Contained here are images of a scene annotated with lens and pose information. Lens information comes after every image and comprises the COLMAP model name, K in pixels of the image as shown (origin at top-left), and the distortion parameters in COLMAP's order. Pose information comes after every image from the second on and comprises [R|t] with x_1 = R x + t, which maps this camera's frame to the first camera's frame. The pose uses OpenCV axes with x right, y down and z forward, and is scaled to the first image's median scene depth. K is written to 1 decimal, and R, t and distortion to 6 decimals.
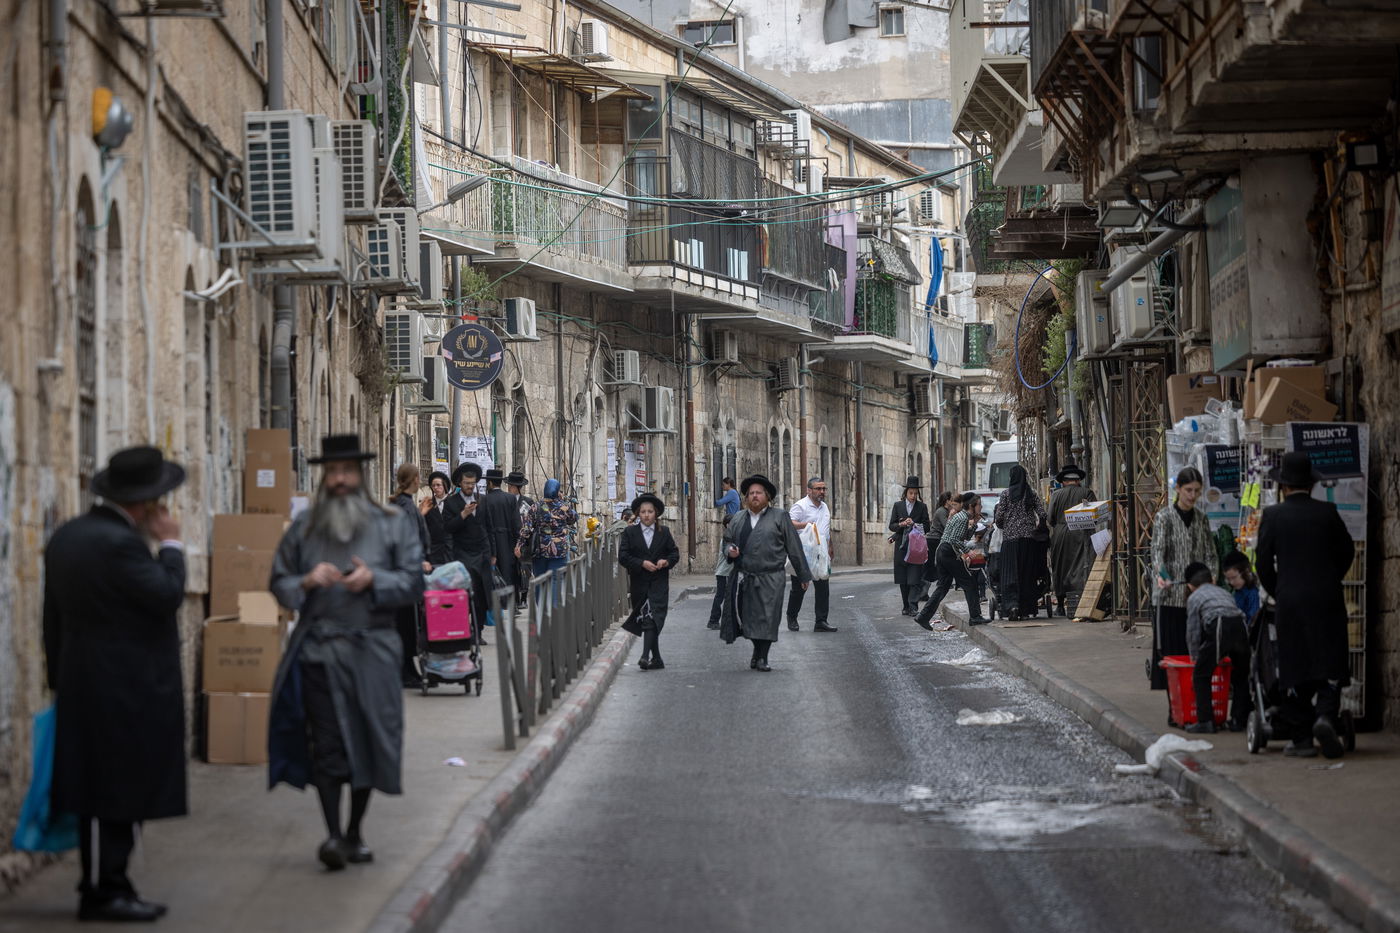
lens RADIAL K [[4645.4, 0, 703.5], [0, 4645.4, 464.9], [0, 0, 1]] dist [0.628220, 0.000000]
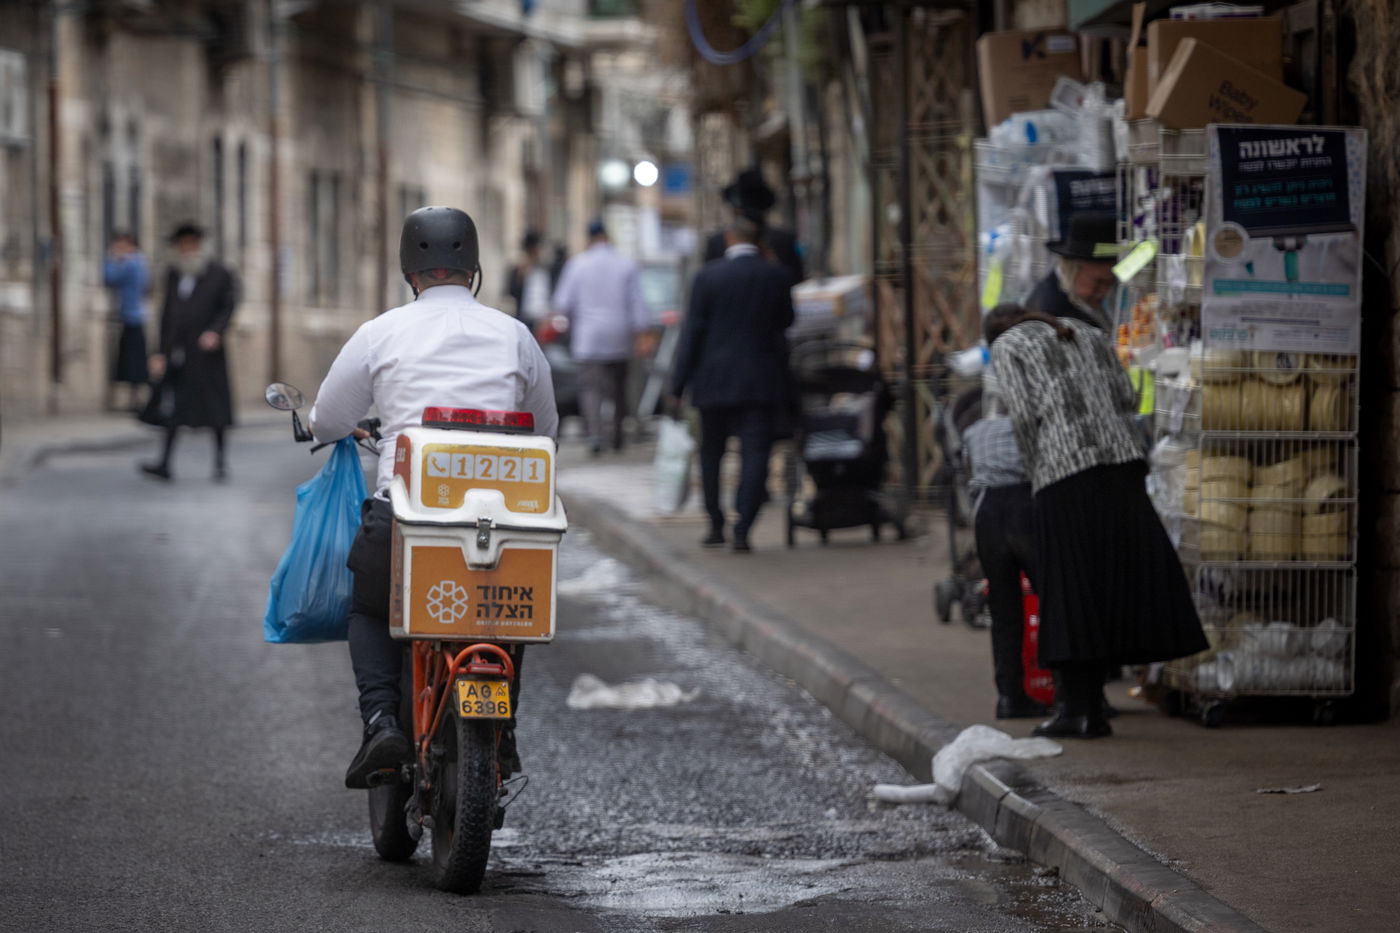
lens RADIAL K [[5159.3, 0, 701.6], [0, 5159.3, 469.4], [0, 0, 1]] dist [0.217783, 0.000000]
pose [[0.994313, 0.001671, 0.106483, 0.007707], [-0.005452, 0.999365, 0.035222, 0.008927], [-0.106356, -0.035602, 0.993691, 0.432017]]
